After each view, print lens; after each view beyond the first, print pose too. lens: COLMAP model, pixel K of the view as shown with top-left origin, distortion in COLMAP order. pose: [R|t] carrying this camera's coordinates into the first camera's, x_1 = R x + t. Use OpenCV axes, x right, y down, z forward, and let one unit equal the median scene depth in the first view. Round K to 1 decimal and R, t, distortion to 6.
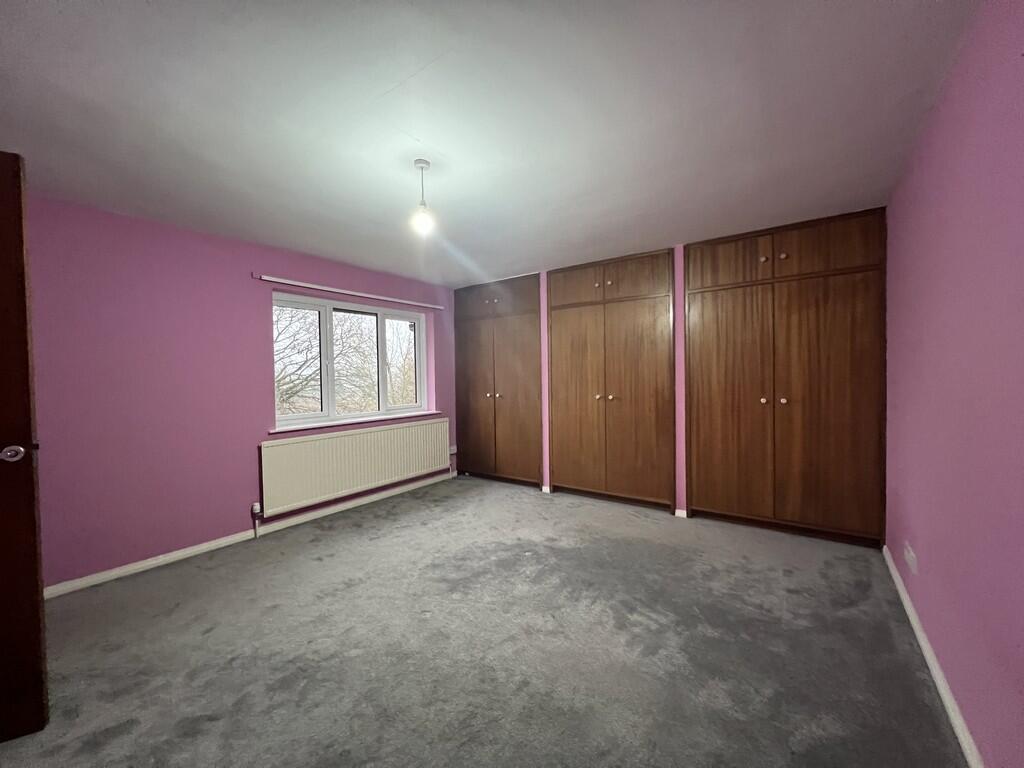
lens RADIAL K [[409.1, 0, 519.6], [0, 409.1, 384.7], [0, 0, 1]] dist [-0.008661, 0.000184]
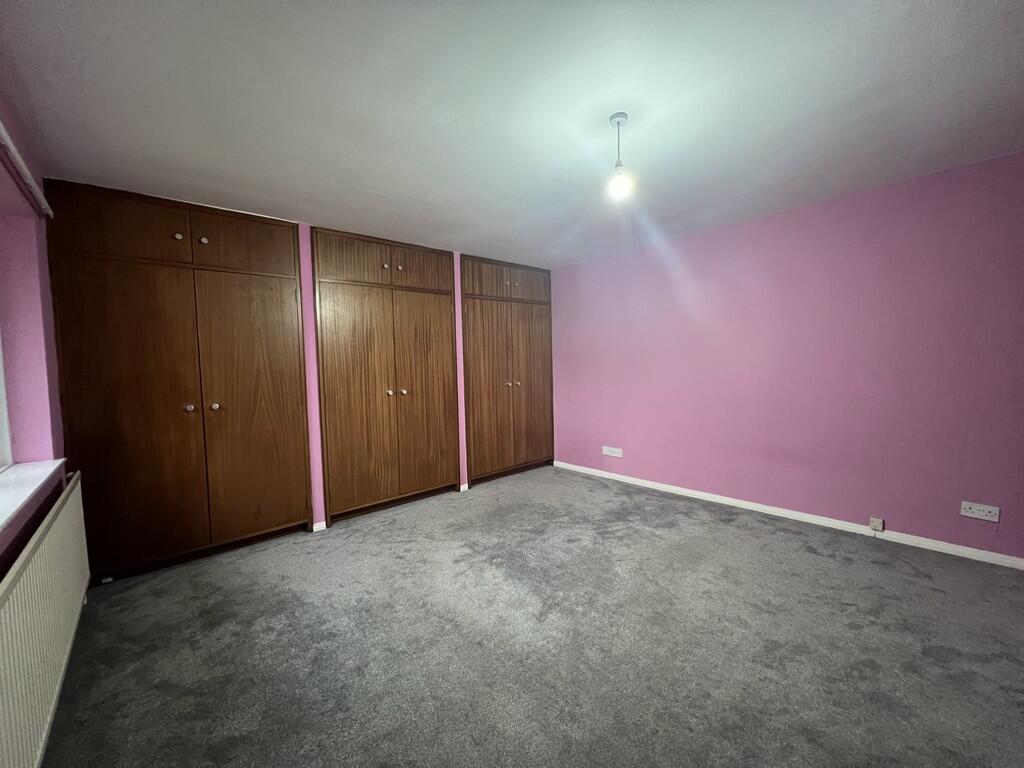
lens RADIAL K [[409.1, 0, 509.7], [0, 409.1, 375.5], [0, 0, 1]] dist [-0.008661, 0.000184]
pose [[0.219307, -0.021838, 0.975411, -0.693575], [0.044093, 0.998950, 0.012451, -0.007041], [-0.974659, 0.040278, 0.220040, 0.615047]]
